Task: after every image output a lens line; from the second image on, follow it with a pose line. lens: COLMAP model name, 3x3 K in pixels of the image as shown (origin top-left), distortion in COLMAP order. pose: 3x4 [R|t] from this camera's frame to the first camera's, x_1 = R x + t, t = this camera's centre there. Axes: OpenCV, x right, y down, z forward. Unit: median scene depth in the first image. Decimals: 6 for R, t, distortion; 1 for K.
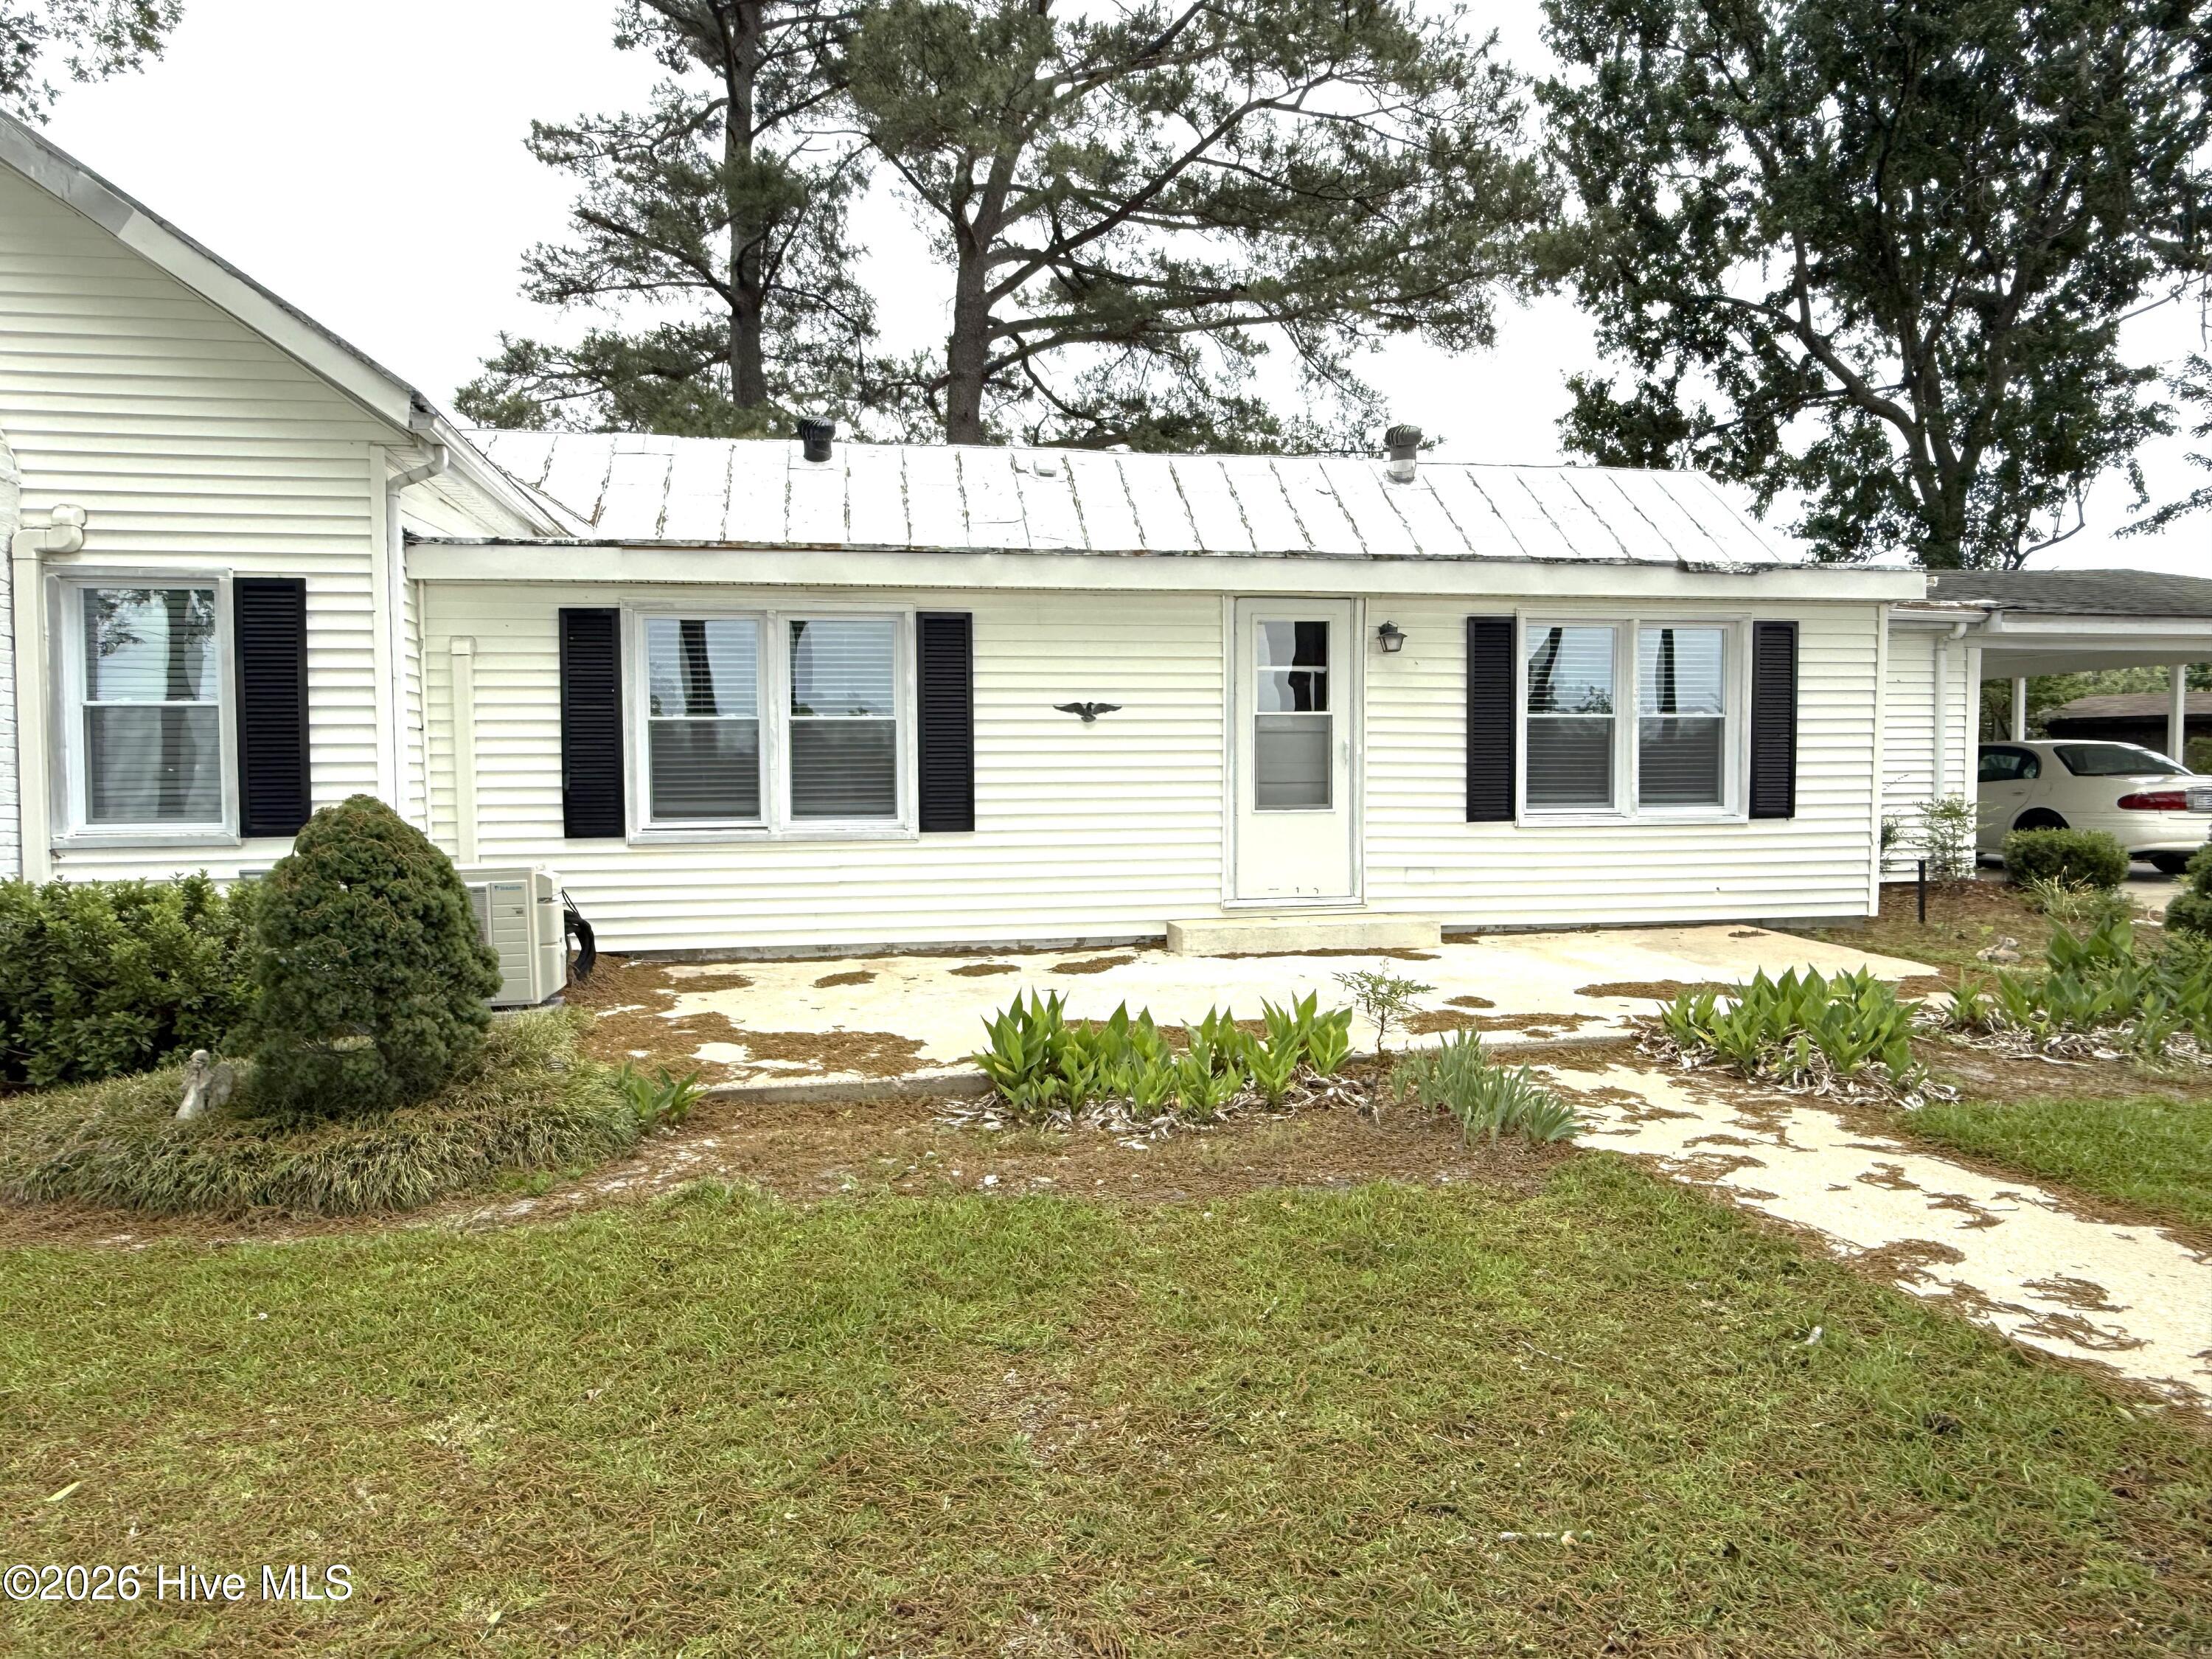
lens RADIAL K [[1570.4, 0, 1106.0], [0, 1570.4, 829.5], [0, 0, 1]] dist [0.004371, 0.002187]
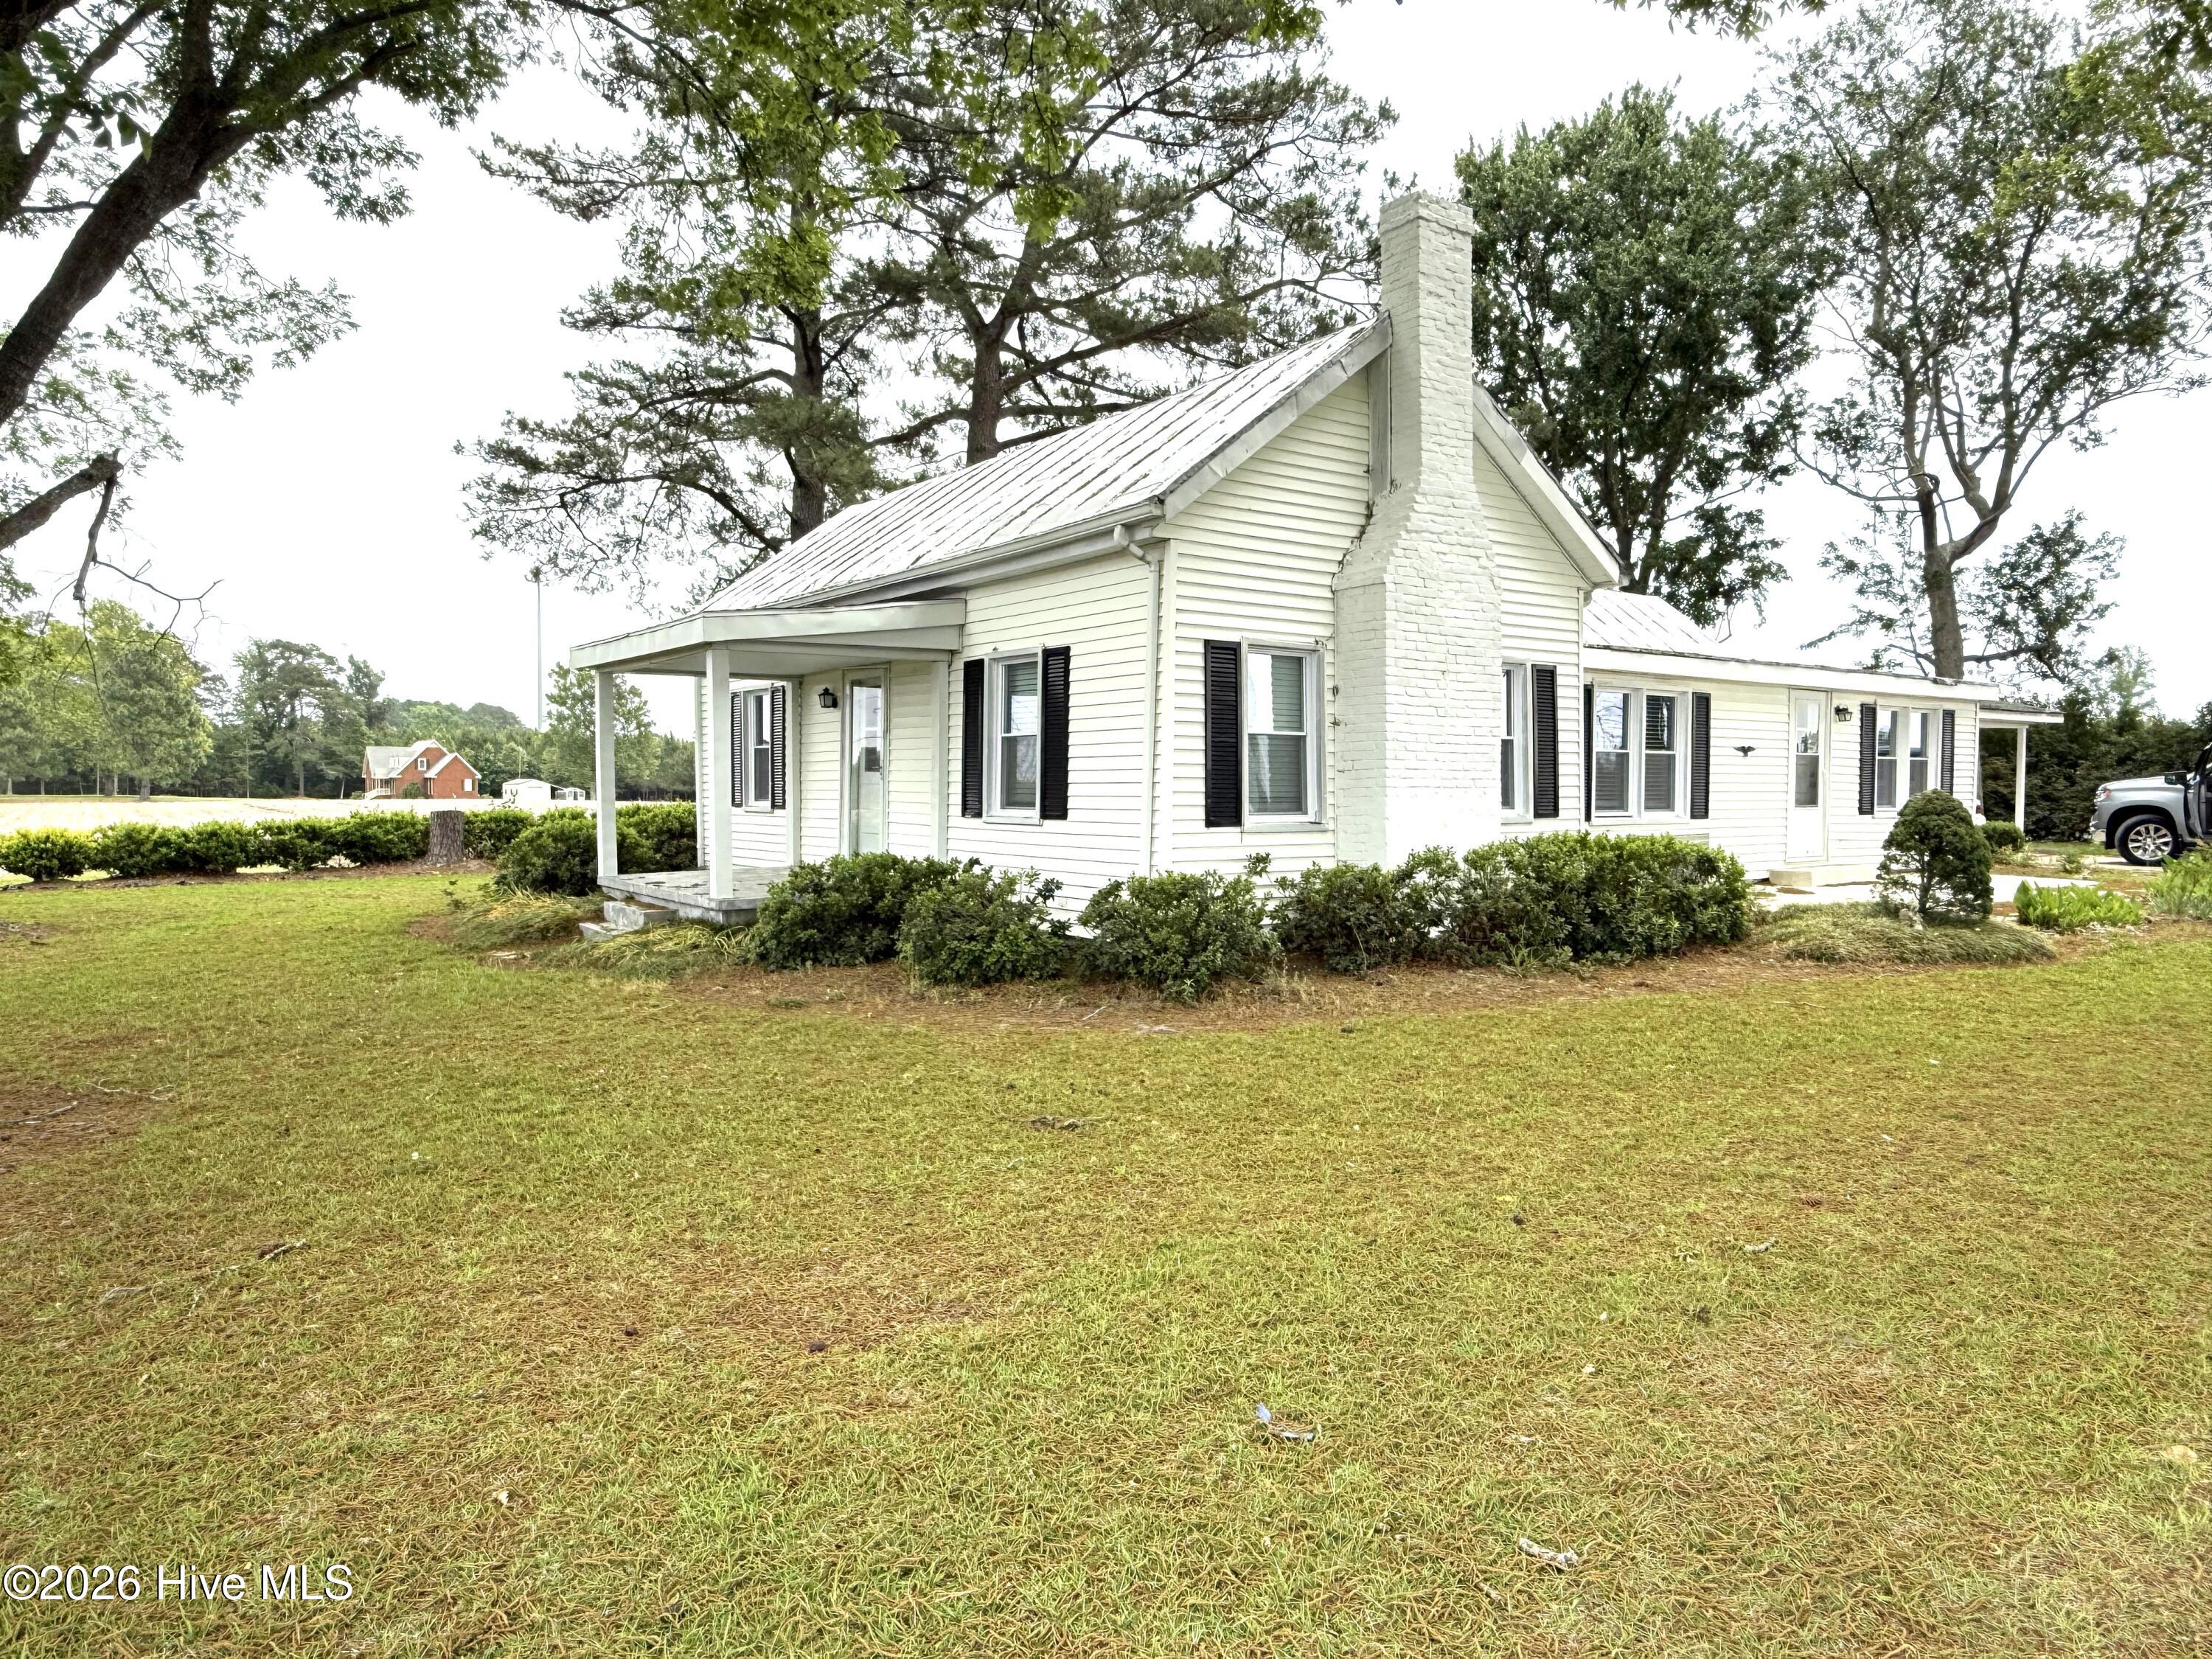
lens RADIAL K [[1570.4, 0, 1106.0], [0, 1570.4, 829.5], [0, 0, 1]] dist [0.004371, 0.002187]
pose [[0.896760, 0.003935, 0.442500, -0.824432], [-0.000648, 0.999971, -0.007578, 0.015788], [-0.442517, 0.006509, 0.896737, -0.154832]]
